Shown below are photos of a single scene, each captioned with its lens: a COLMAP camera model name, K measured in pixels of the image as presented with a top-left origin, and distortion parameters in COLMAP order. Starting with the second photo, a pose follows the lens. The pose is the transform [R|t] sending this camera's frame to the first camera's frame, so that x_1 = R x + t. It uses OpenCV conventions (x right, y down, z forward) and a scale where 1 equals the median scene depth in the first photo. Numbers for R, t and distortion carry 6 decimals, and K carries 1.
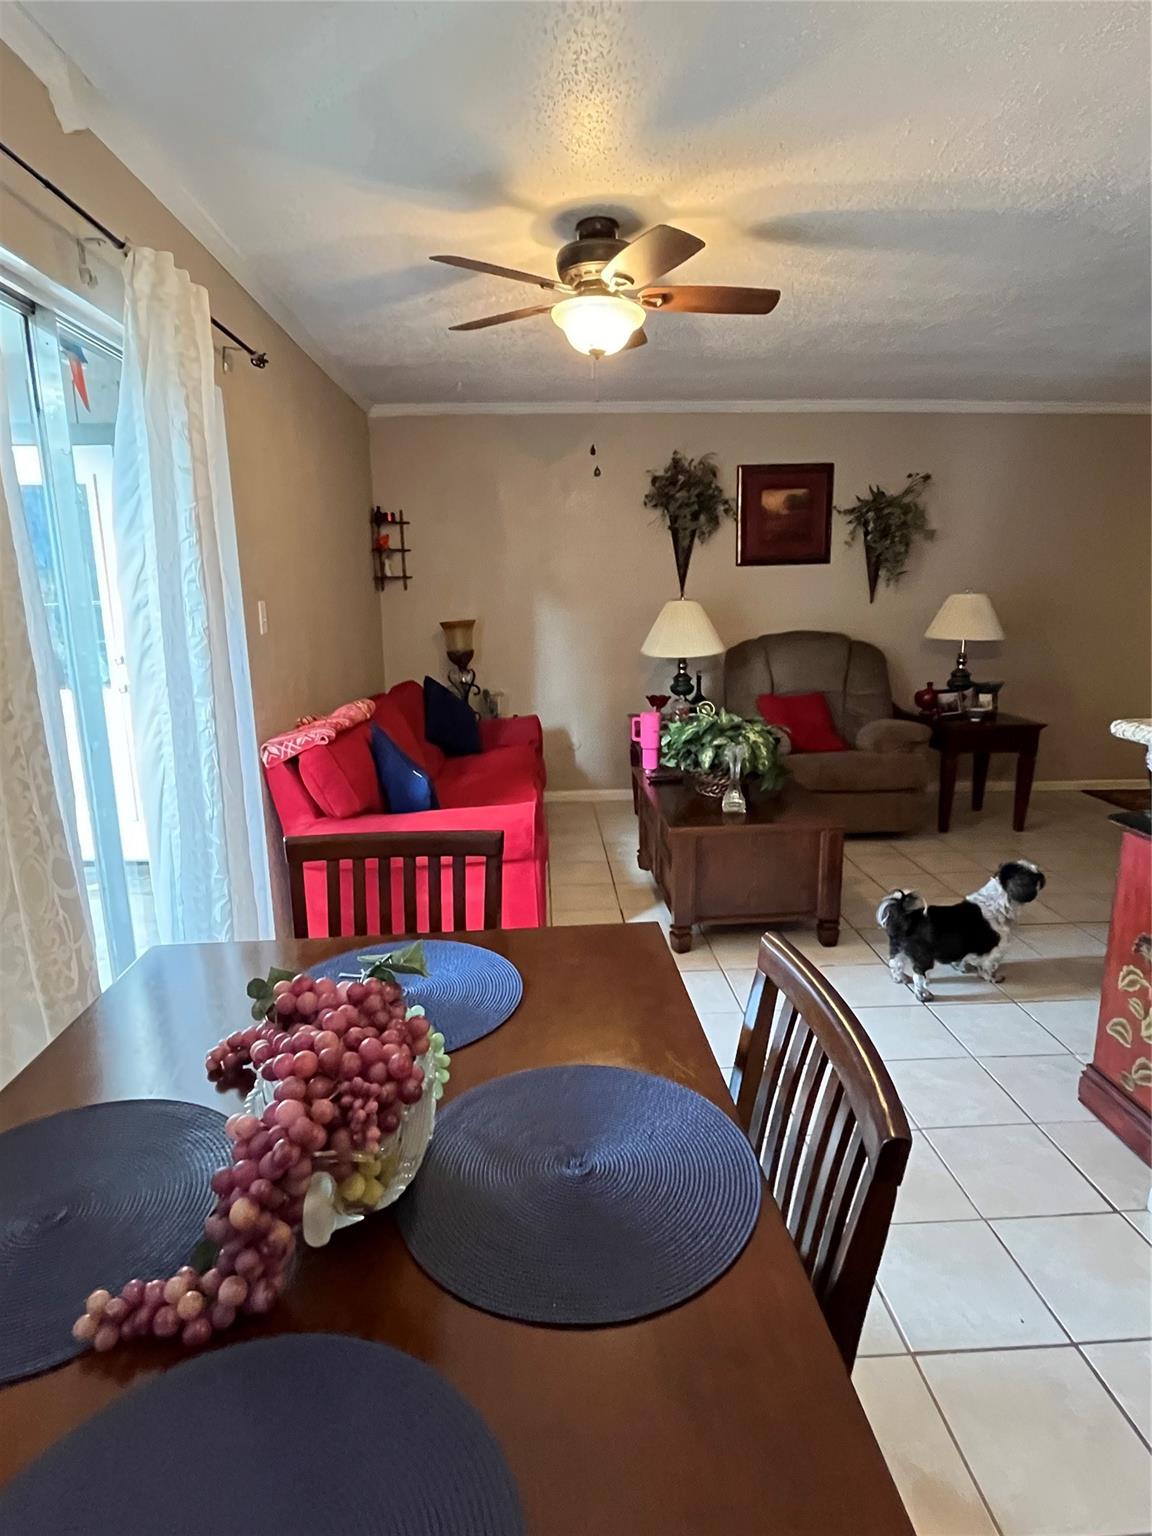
lens RADIAL K [[811.2, 0, 567.6], [0, 811.2, 765.6], [0, 0, 1]] dist [-0.004976, 0.000158]
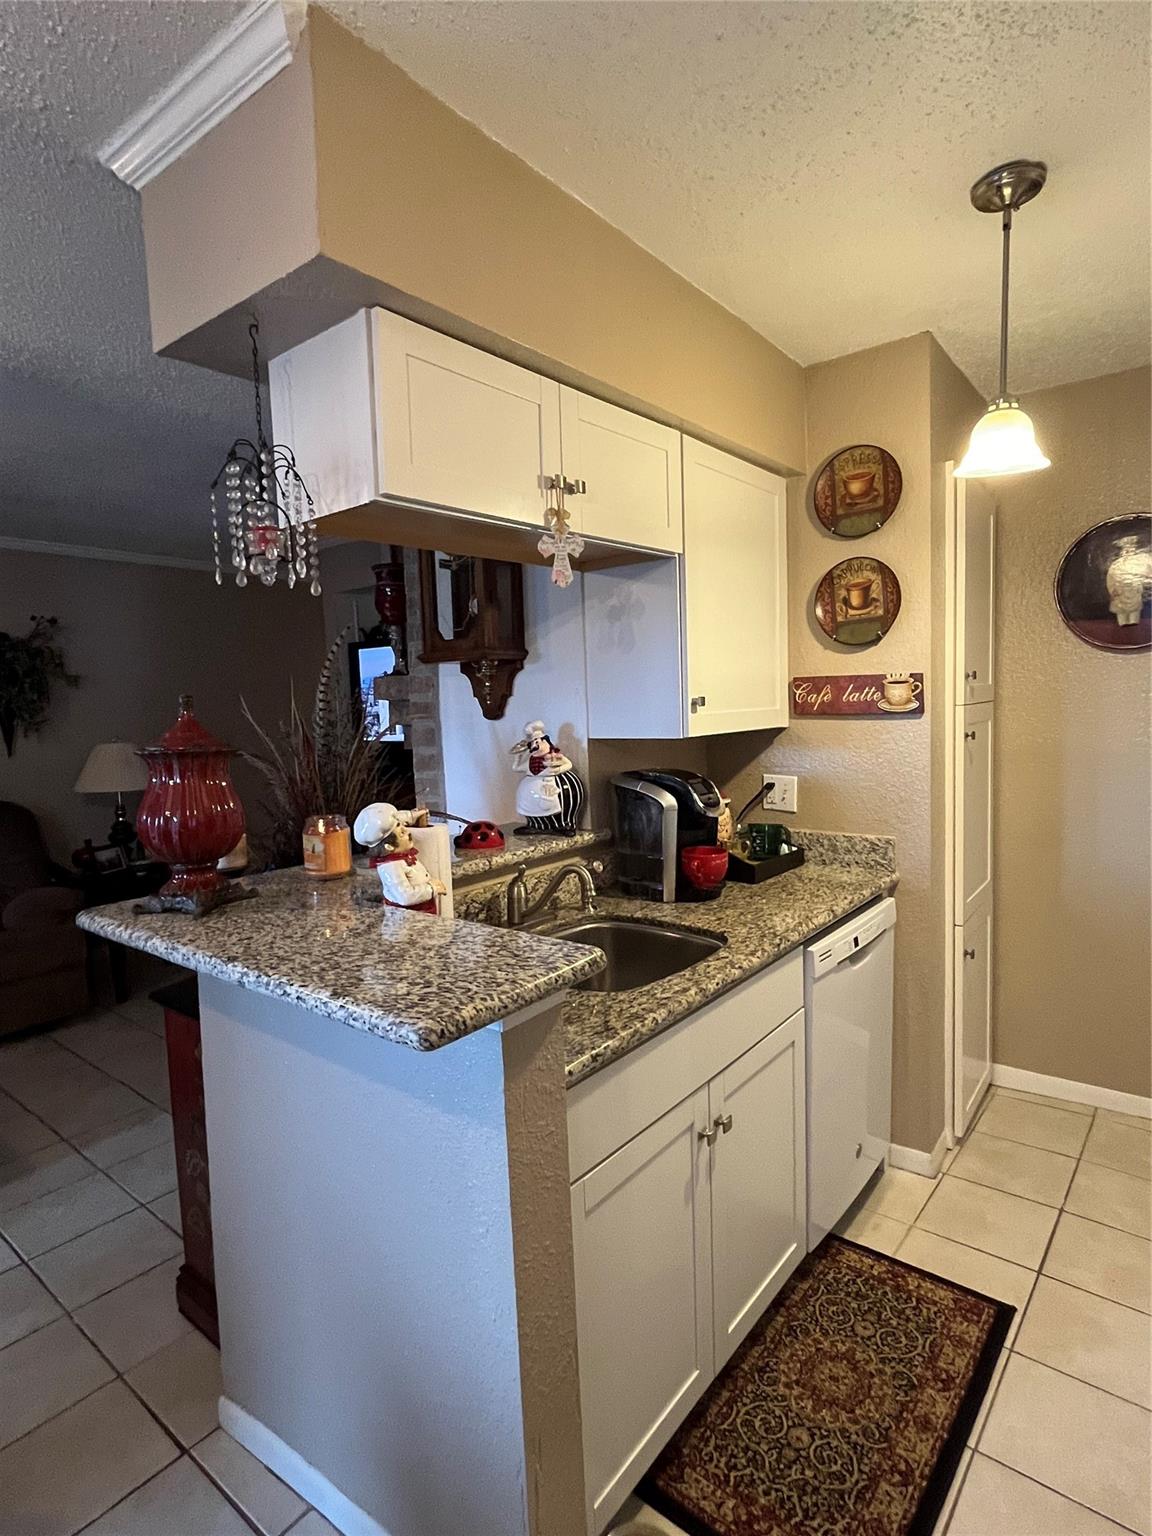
lens RADIAL K [[811.2, 0, 573.0], [0, 811.2, 765.5], [0, 0, 1]] dist [-0.004976, 0.000158]
pose [[0.661734, -0.070807, 0.746388, 0.133846], [0.187570, 0.979507, -0.073375, -0.015166], [-0.725896, 0.188555, 0.661454, -0.011763]]
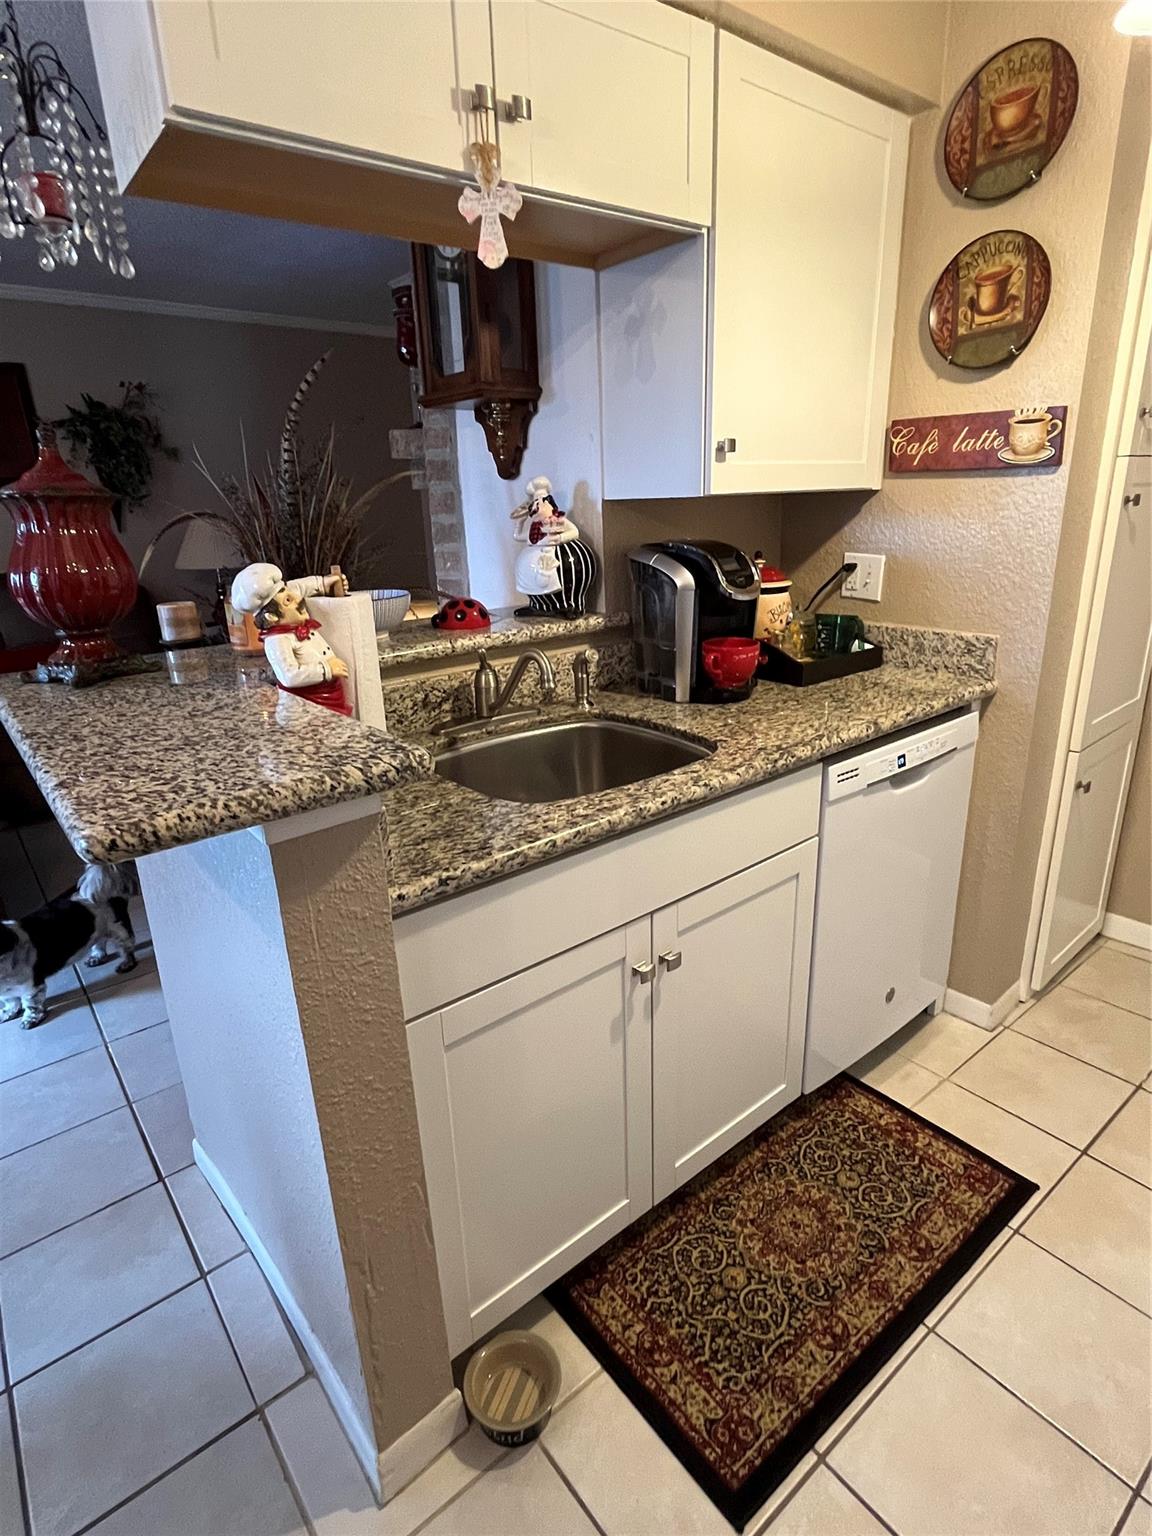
lens RADIAL K [[811.2, 0, 574.3], [0, 811.2, 768.2], [0, 0, 1]] dist [-0.004976, 0.000158]
pose [[0.803105, -0.204421, 0.559673, 0.239577], [0.152374, 0.978533, 0.138761, 0.005618], [-0.576025, -0.026160, 0.817014, -0.019353]]
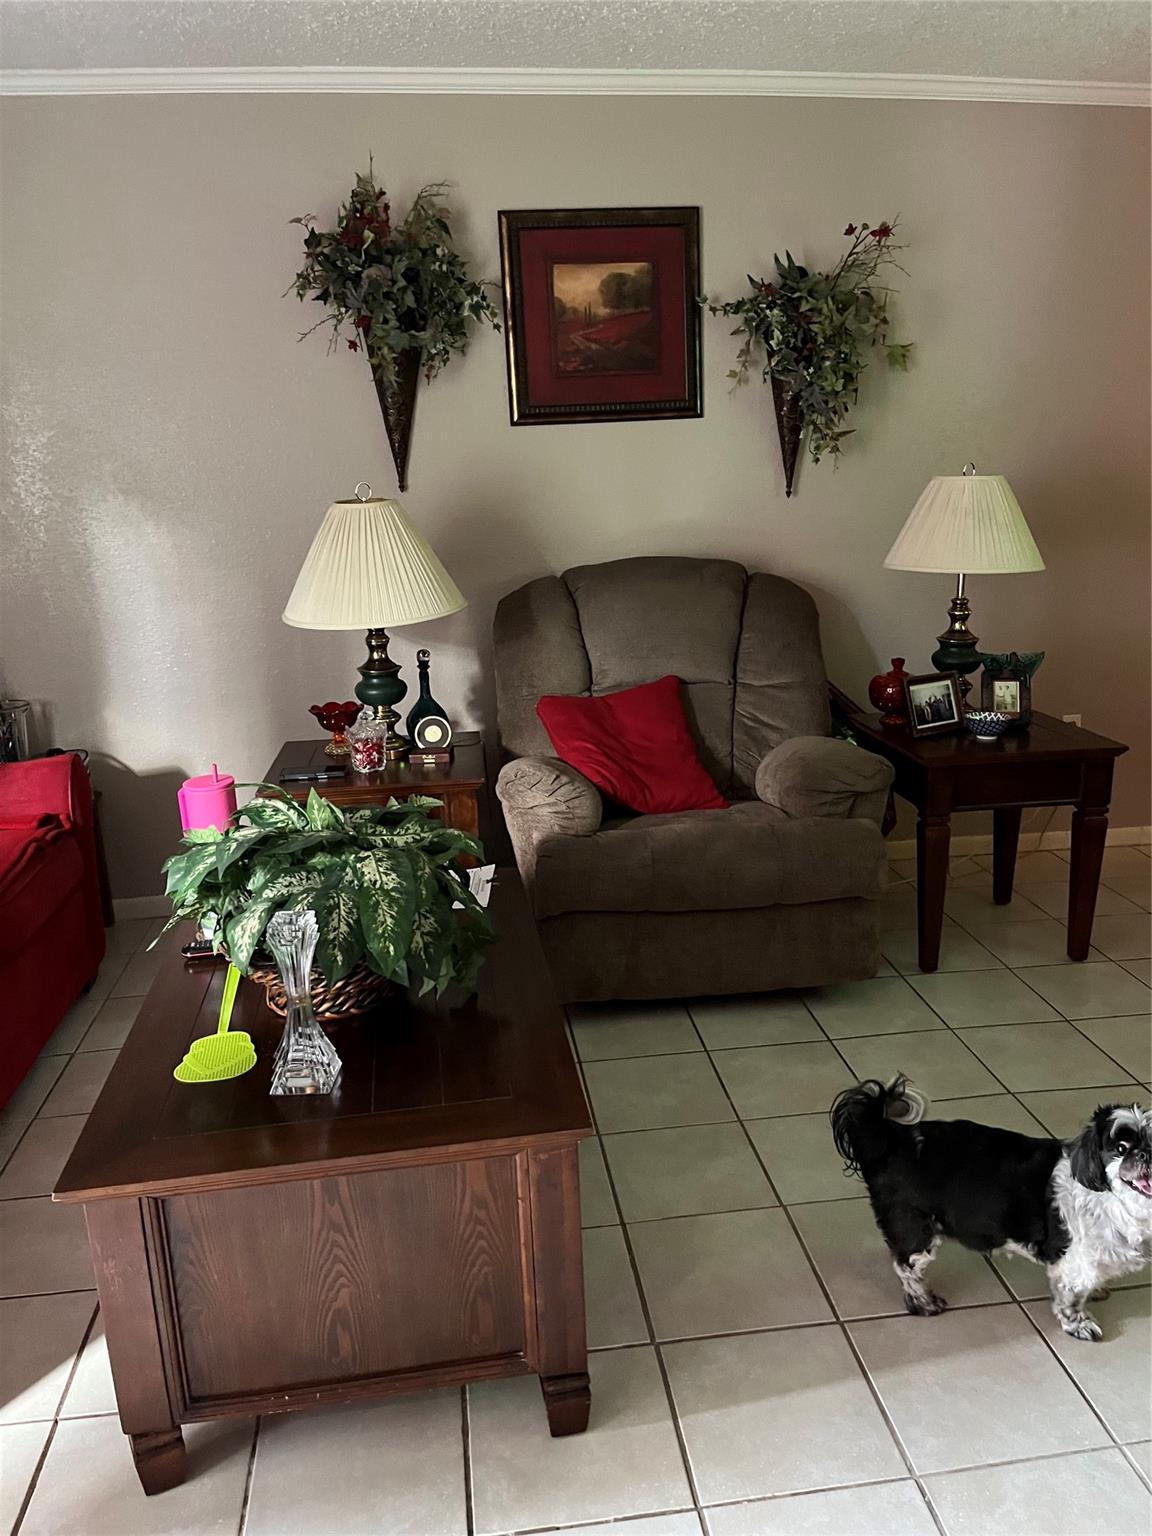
lens RADIAL K [[1174.9, 0, 576.3], [0, 1174.9, 770.7], [0, 0, 1]] dist [0.045508, -0.067679]
pose [[0.995992, -0.038255, 0.080848, 0.190874], [0.035208, 0.998627, 0.038780, -0.068855], [-0.082221, -0.035778, 0.995972, 0.299242]]
